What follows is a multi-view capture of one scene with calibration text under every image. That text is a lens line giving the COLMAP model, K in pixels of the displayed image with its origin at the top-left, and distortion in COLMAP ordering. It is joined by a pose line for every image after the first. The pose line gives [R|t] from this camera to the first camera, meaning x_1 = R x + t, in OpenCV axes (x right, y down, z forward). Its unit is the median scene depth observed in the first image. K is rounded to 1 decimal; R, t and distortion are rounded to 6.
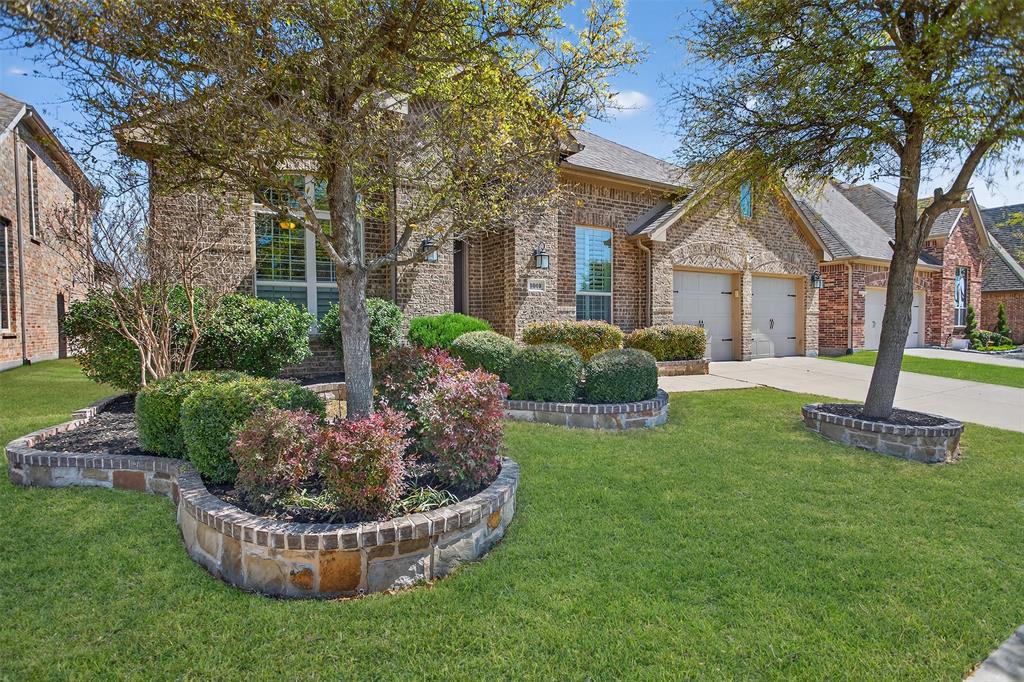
lens RADIAL K [[504.3, 0, 506.7], [0, 504.3, 340.6], [0, 0, 1]] dist [-0.012224, 0.000799]
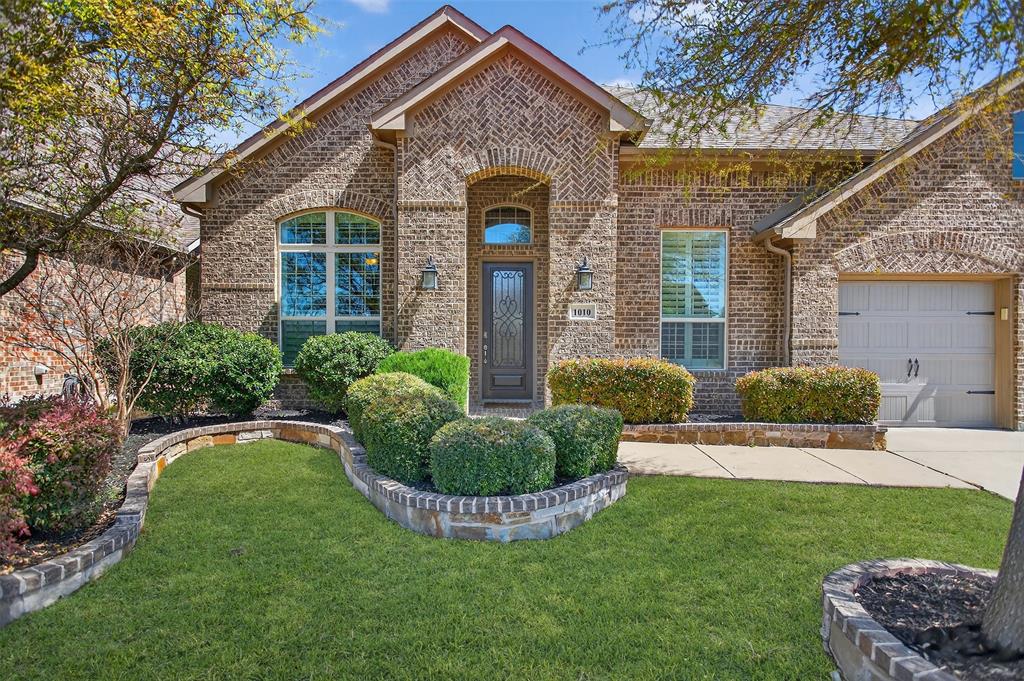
lens RADIAL K [[490.8, 0, 510.8], [0, 490.8, 356.8], [0, 0, 1]] dist [-0.001764, 0.000362]
pose [[0.850780, 0.019596, -0.525157, 0.367938], [-0.028802, 0.999541, -0.009363, -0.029535], [0.524733, 0.023092, 0.850954, 0.297219]]
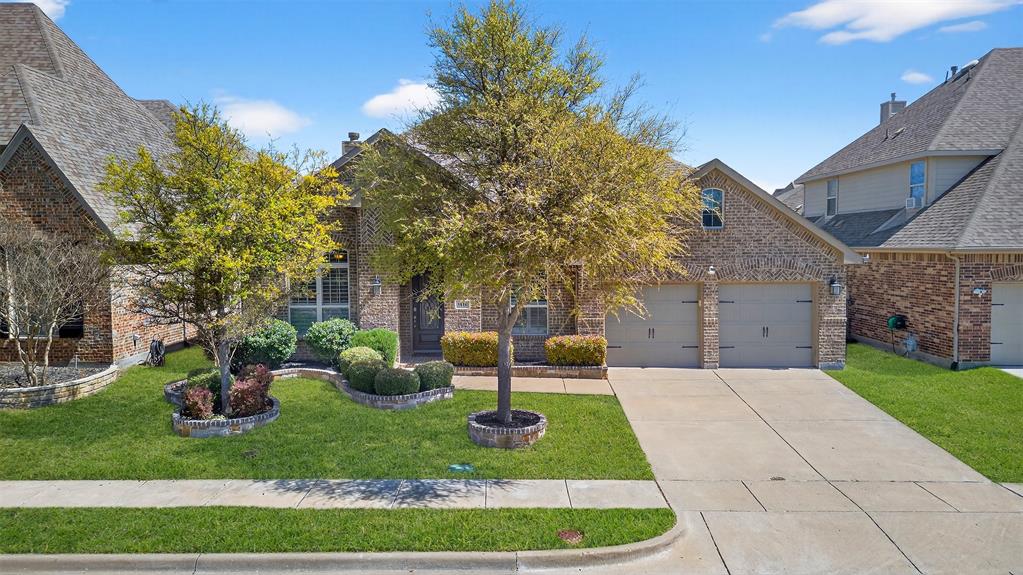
lens RADIAL K [[731.0, 0, 515.1], [0, 731.0, 287.4], [0, 0, 1]] dist [0.120824, -0.199167]
pose [[0.849861, 0.037457, -0.525674, 1.263628], [-0.018293, 0.998967, 0.041608, -0.246958], [0.526689, -0.025745, 0.849668, -0.660734]]
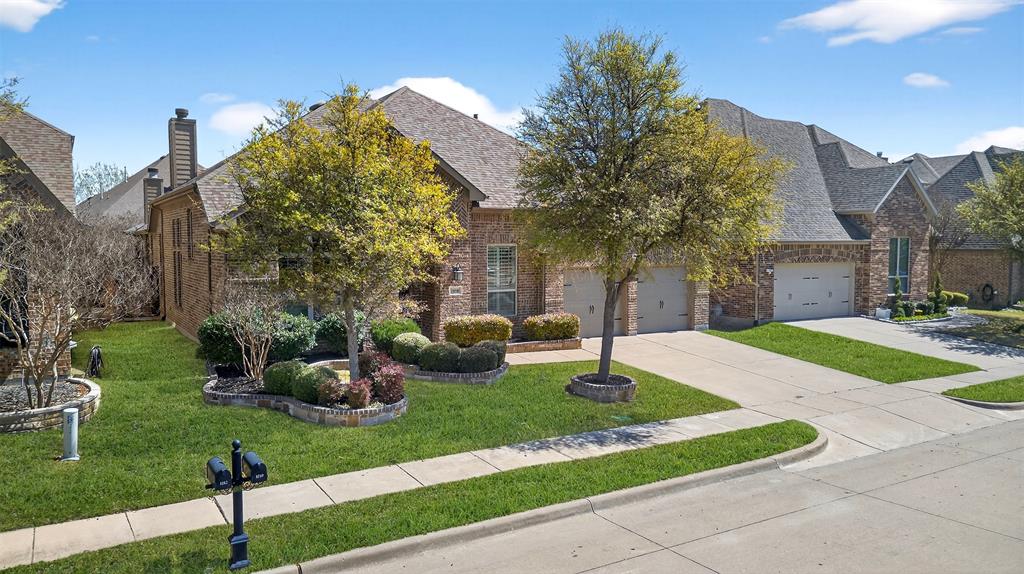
lens RADIAL K [[731.7, 0, 515.6], [0, 731.7, 286.9], [0, 0, 1]] dist [0.120824, -0.199167]
pose [[0.999903, 0.009629, 0.010052, 0.218039], [-0.009969, 0.999358, 0.034399, -0.199492], [-0.009714, -0.034496, 0.999358, -1.192833]]
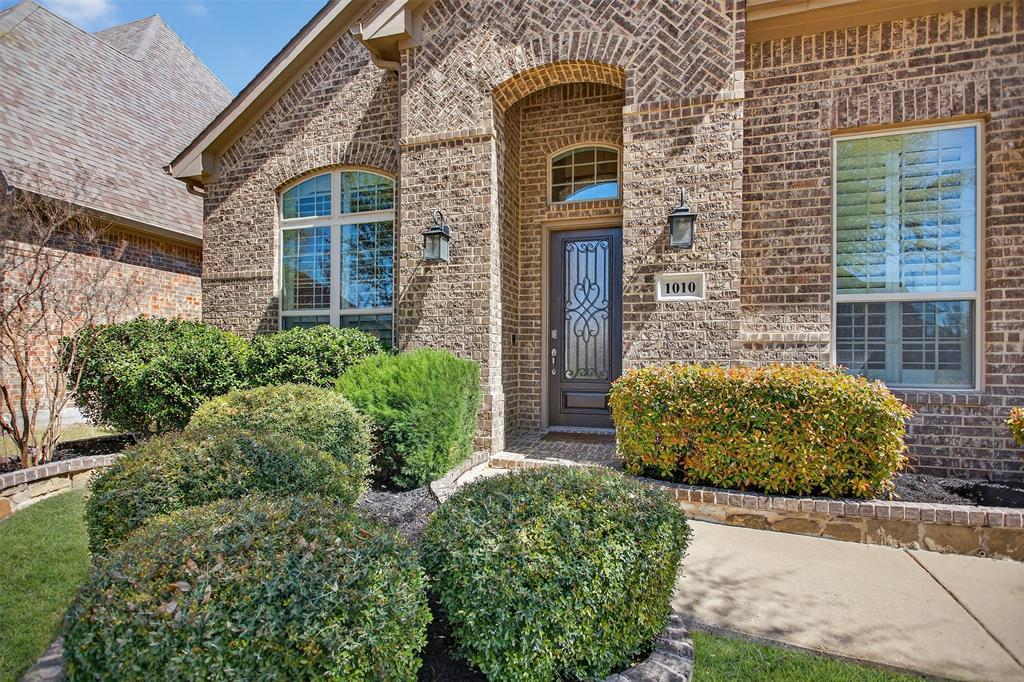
lens RADIAL K [[507.5, 0, 511.7], [0, 507.5, 358.7], [0, 0, 1]] dist [-0.013052, 0.007062]
pose [[0.654067, 0.006621, -0.756407, 0.308916], [-0.039343, 0.998906, -0.025276, -0.026848], [0.755412, 0.046292, 0.653612, 0.591023]]
